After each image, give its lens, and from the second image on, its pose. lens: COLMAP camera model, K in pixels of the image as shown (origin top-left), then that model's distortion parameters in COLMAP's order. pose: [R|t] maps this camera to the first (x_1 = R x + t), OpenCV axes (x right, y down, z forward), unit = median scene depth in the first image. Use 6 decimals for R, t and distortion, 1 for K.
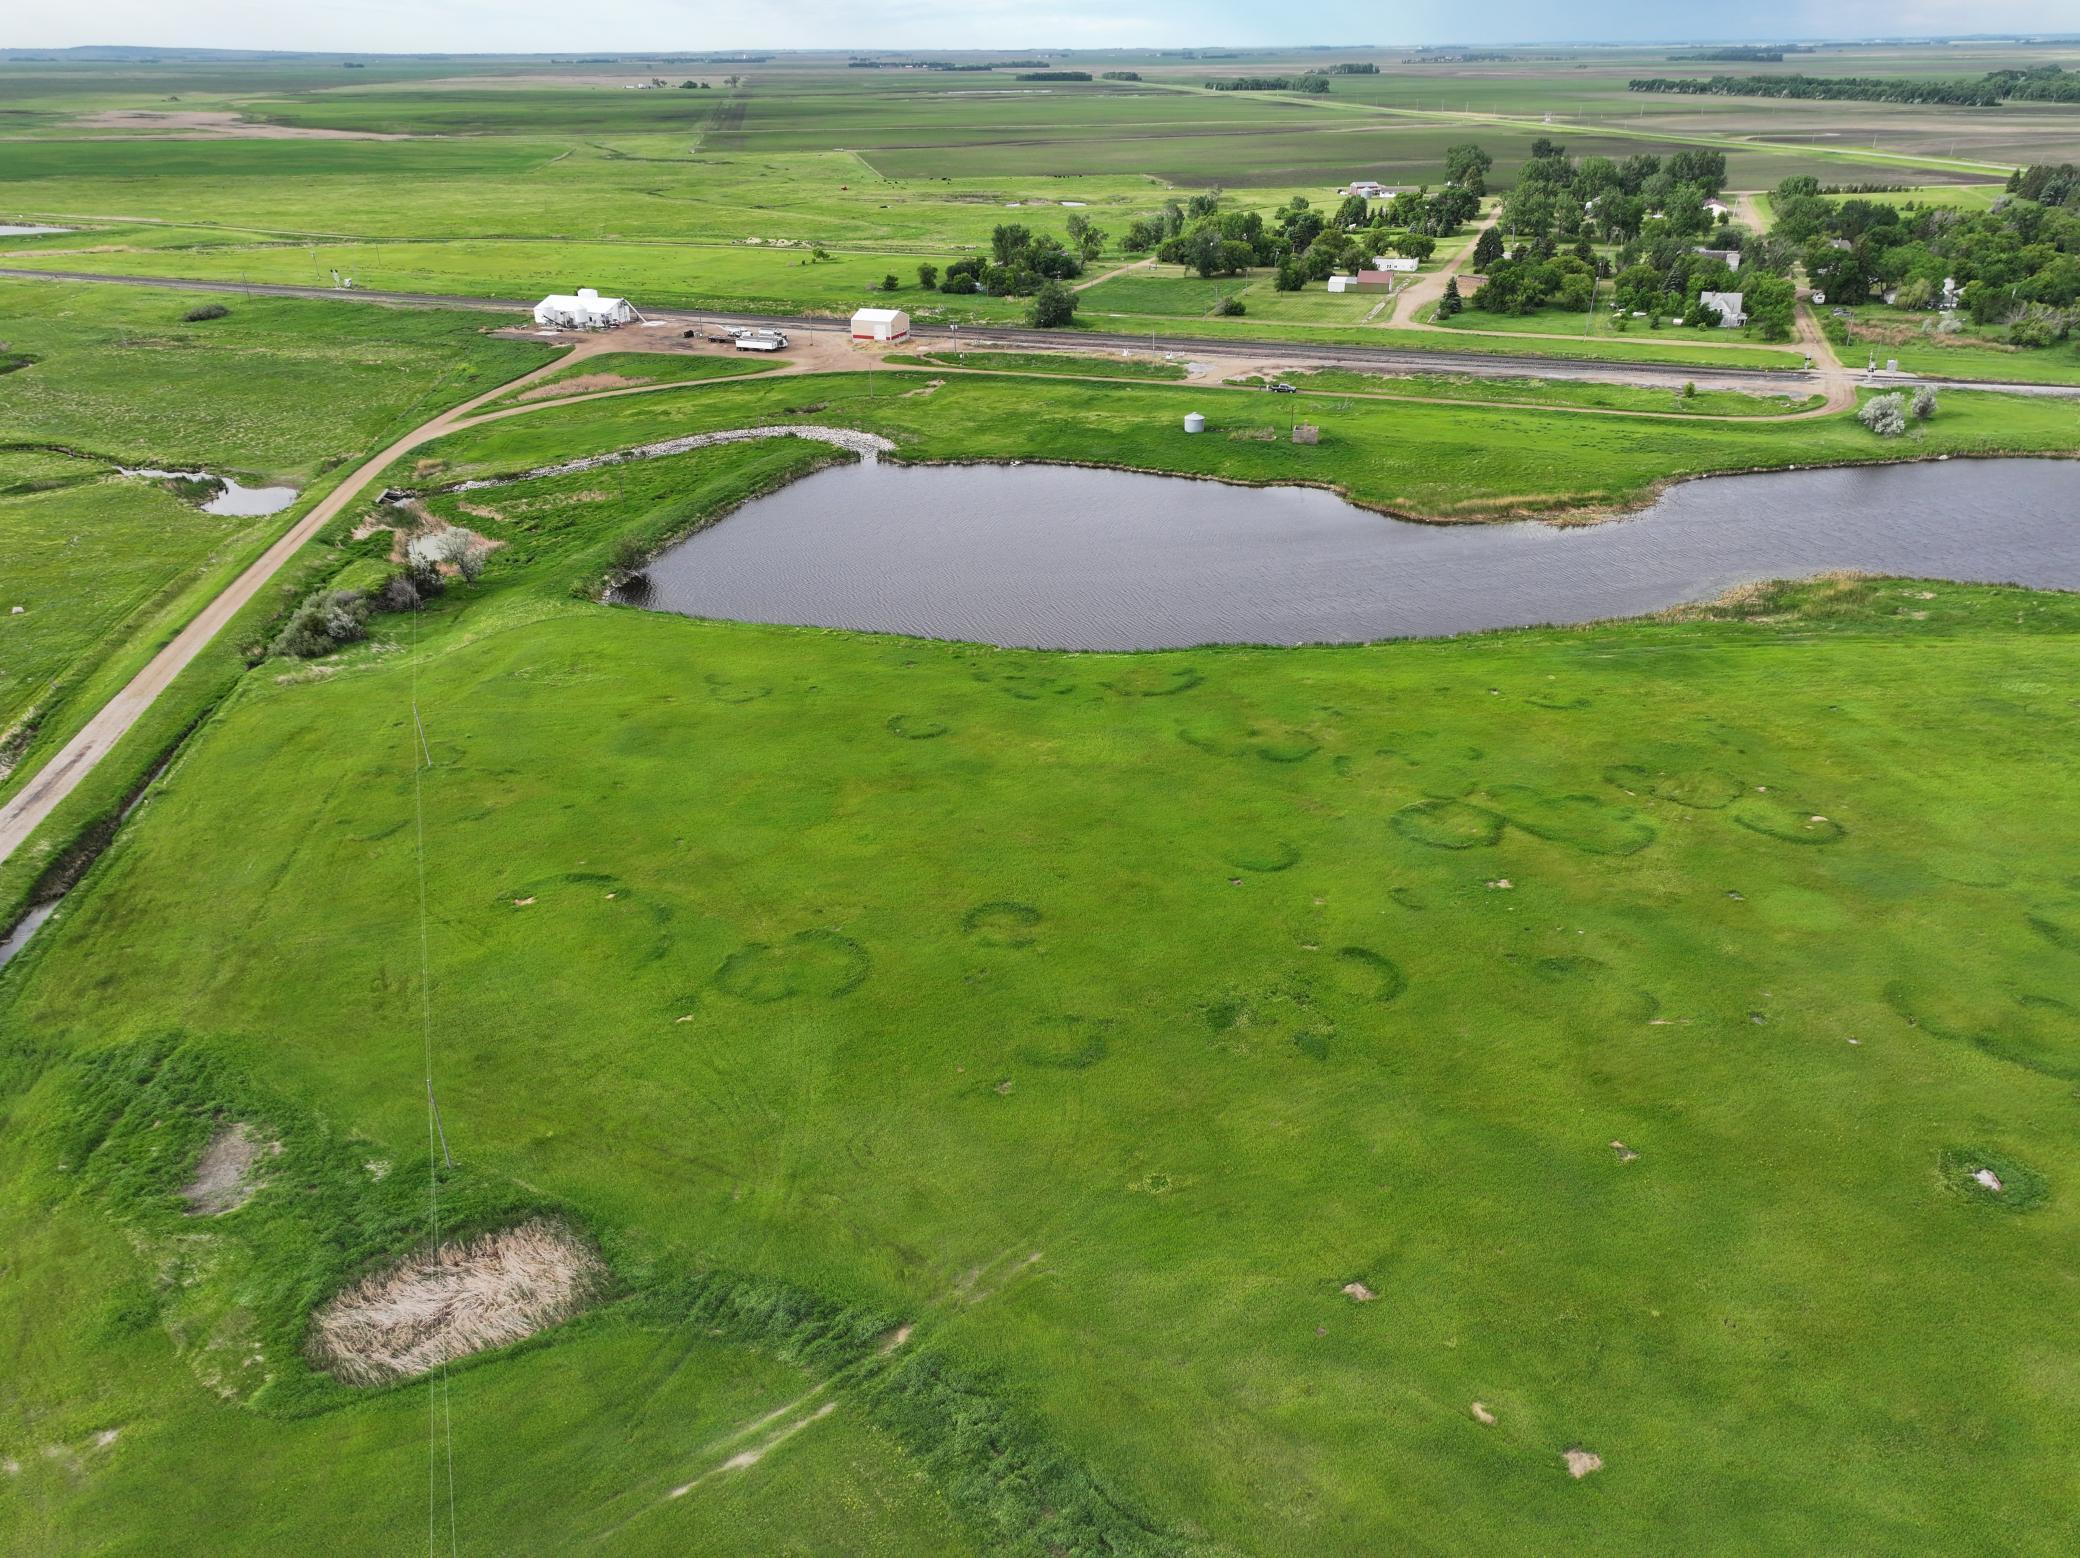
lens RADIAL K [[1459.7, 0, 1040.0], [0, 1459.7, 779.0], [0, 0, 1]] dist [0.004833, 0.011417]
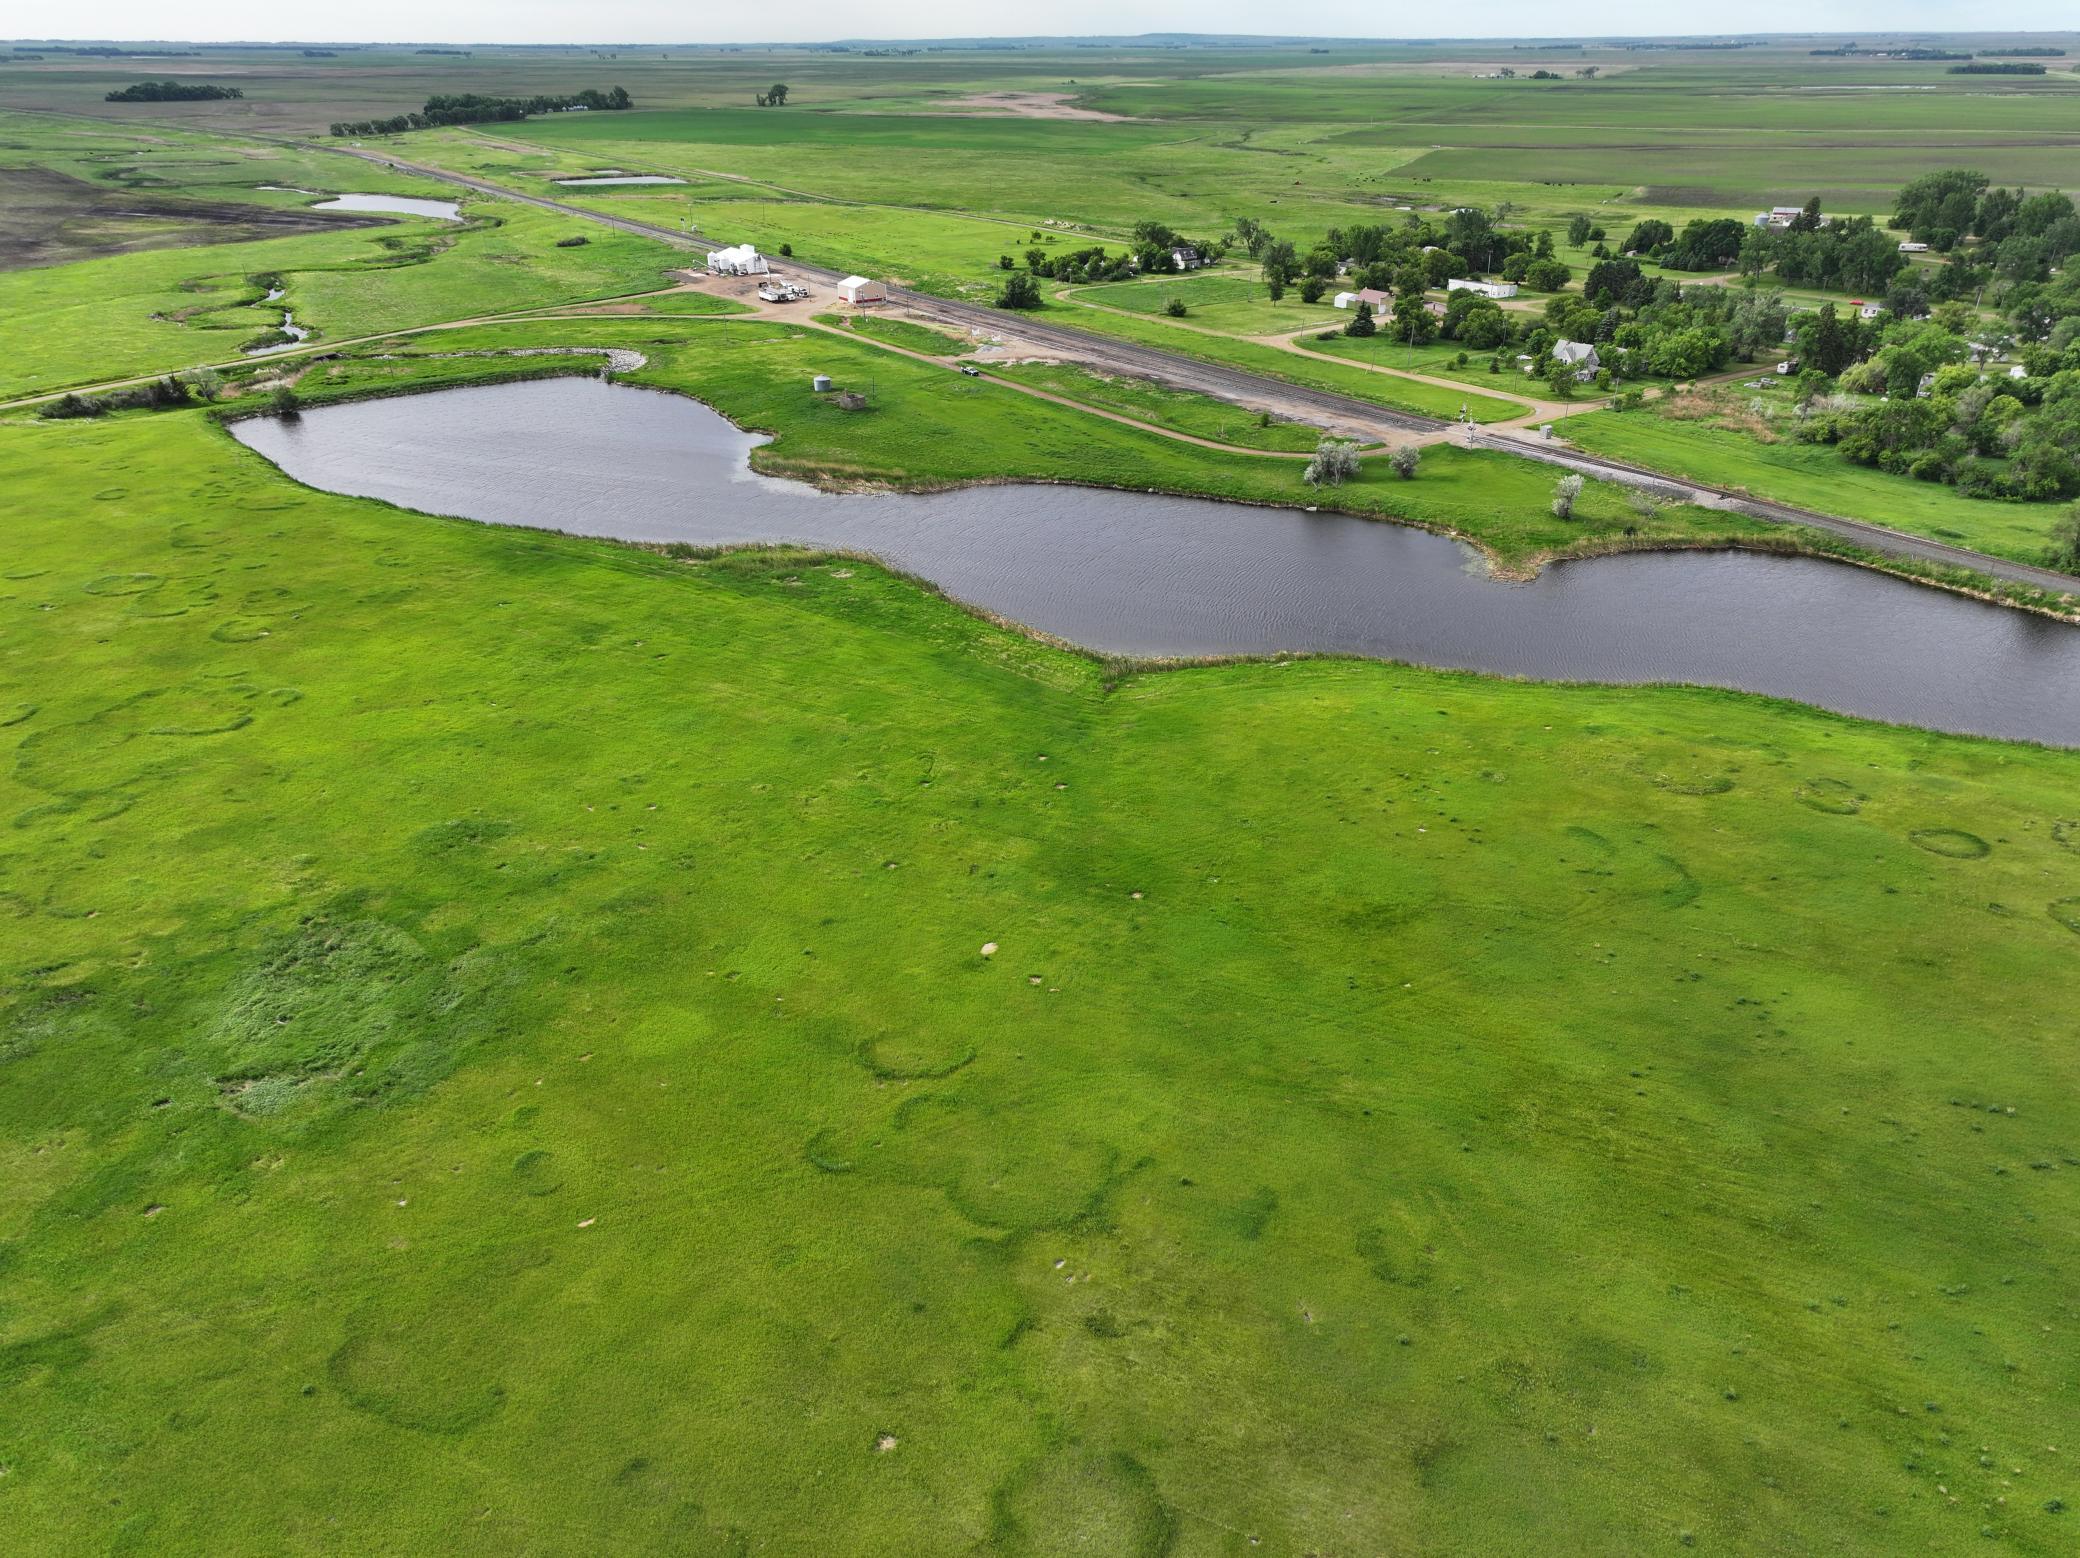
lens RADIAL K [[1459.7, 0, 1040.0], [0, 1459.7, 779.0], [0, 0, 1]] dist [0.004833, 0.011417]
pose [[0.809699, 0.270450, -0.520811, 0.133859], [-0.265568, 0.960269, 0.085777, -0.010915], [0.523317, 0.068857, 0.849351, 0.011804]]
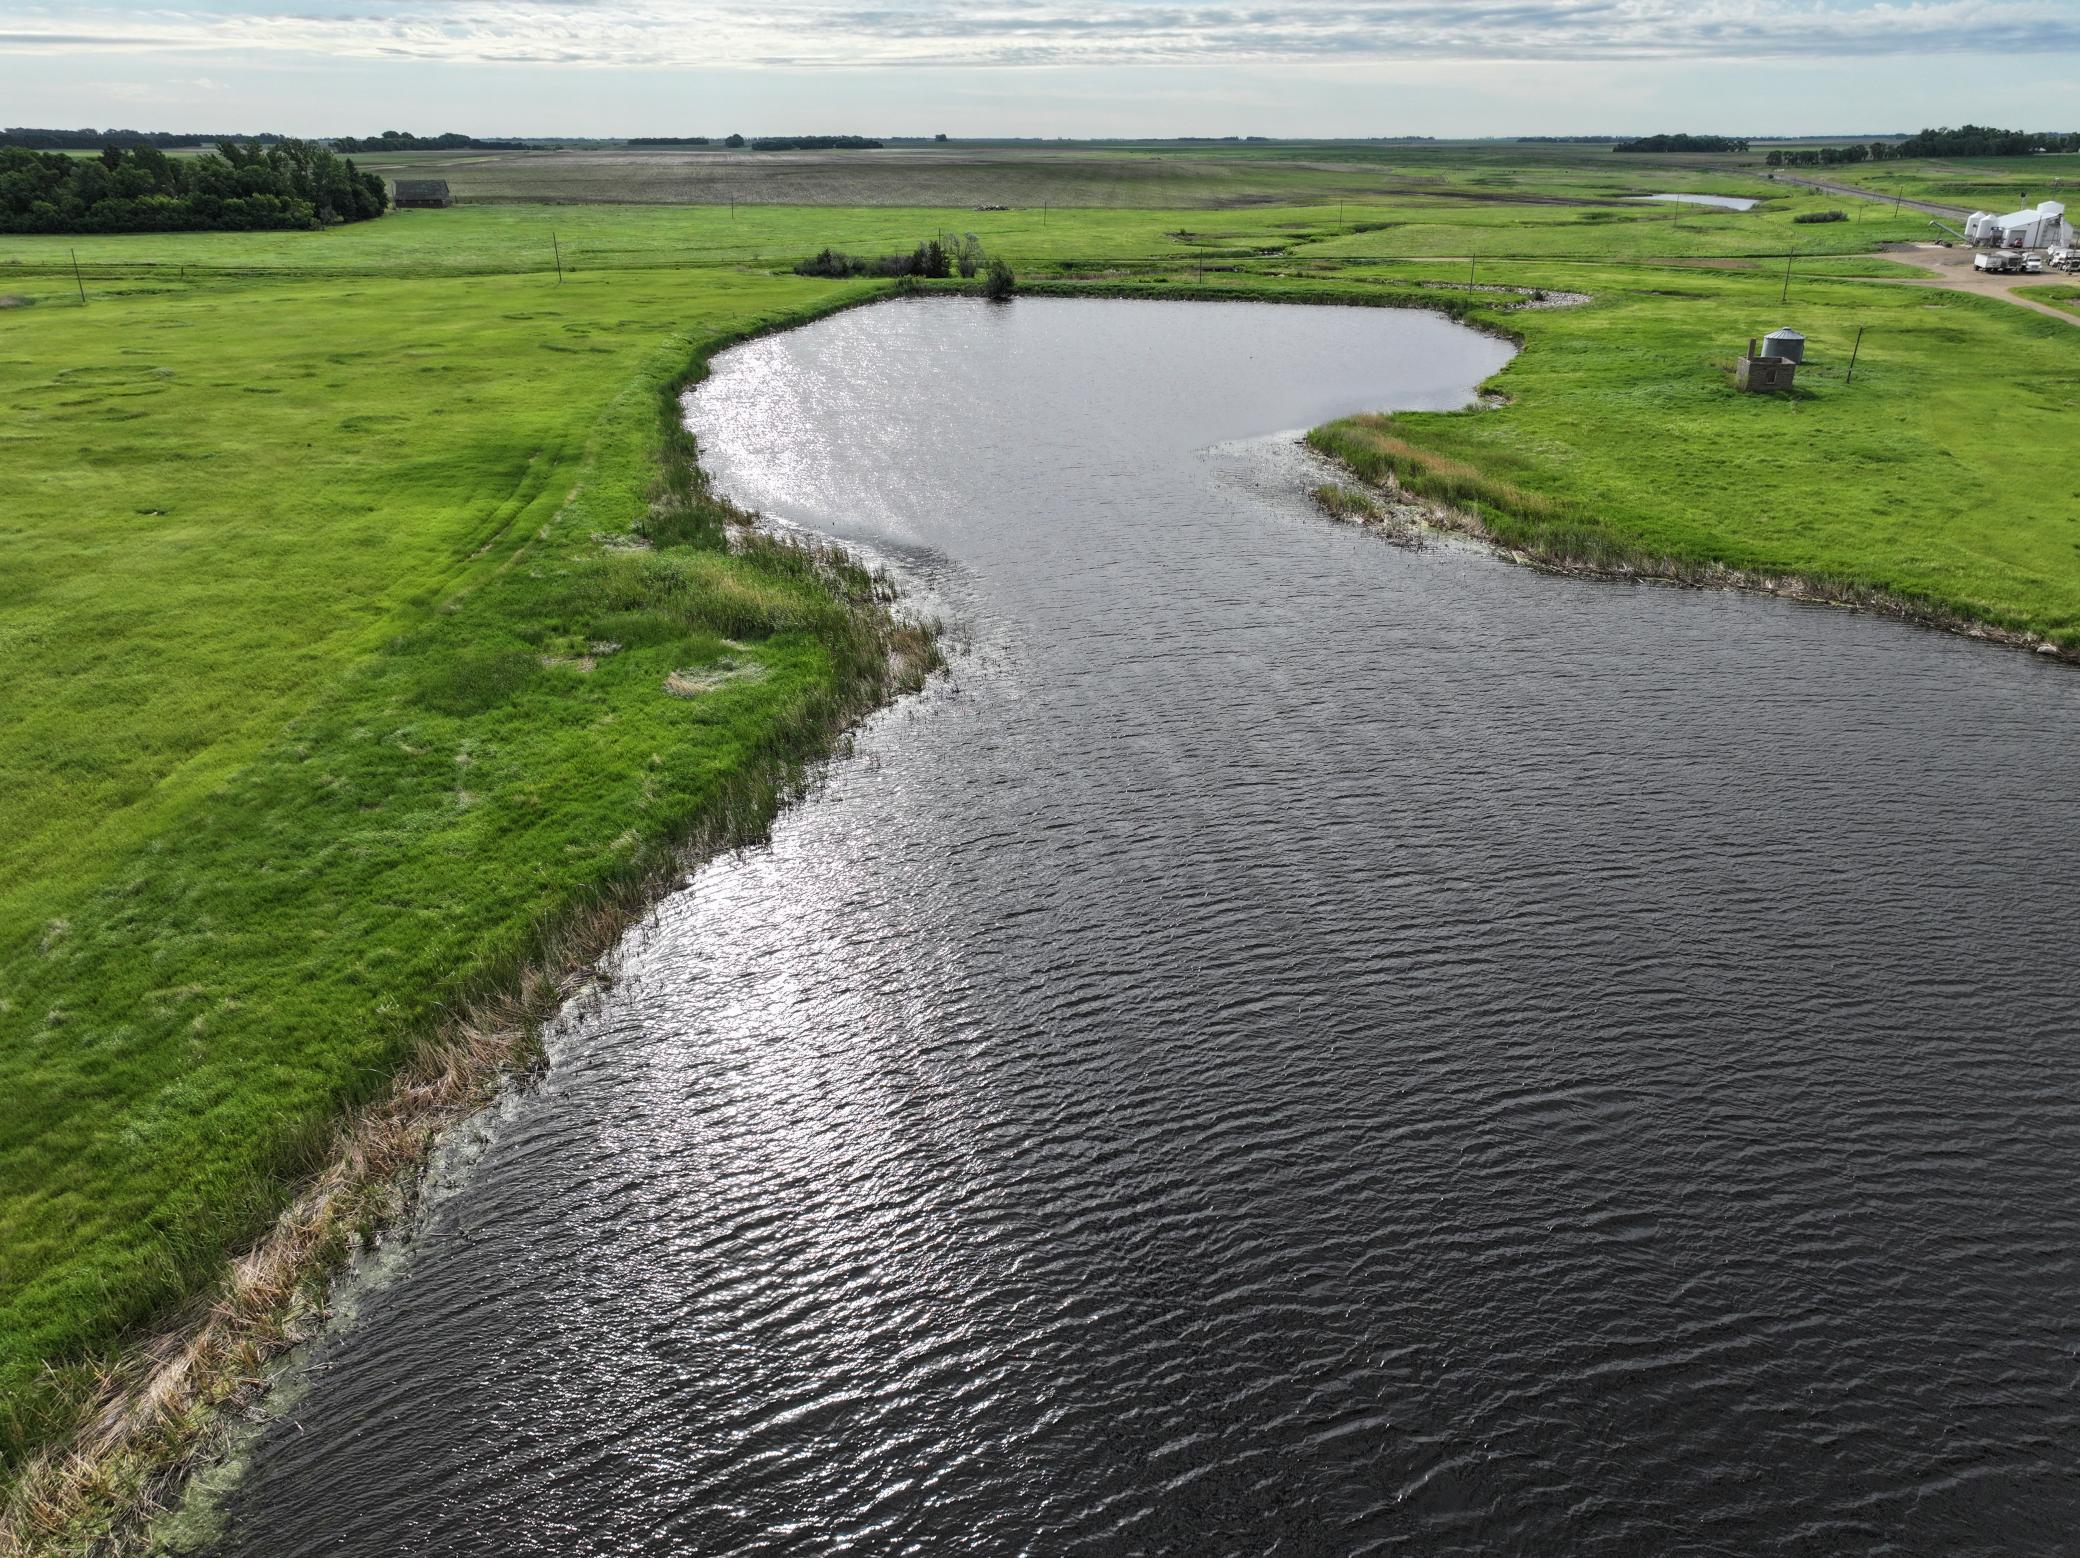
lens RADIAL K [[1459.7, 0, 1040.0], [0, 1459.7, 779.0], [0, 0, 1]] dist [0.004833, 0.011417]
pose [[0.012780, 0.407253, -0.913226, 0.089244], [-0.445746, 0.819854, 0.359376, -0.025509], [0.895068, 0.402474, 0.192009, 0.099643]]
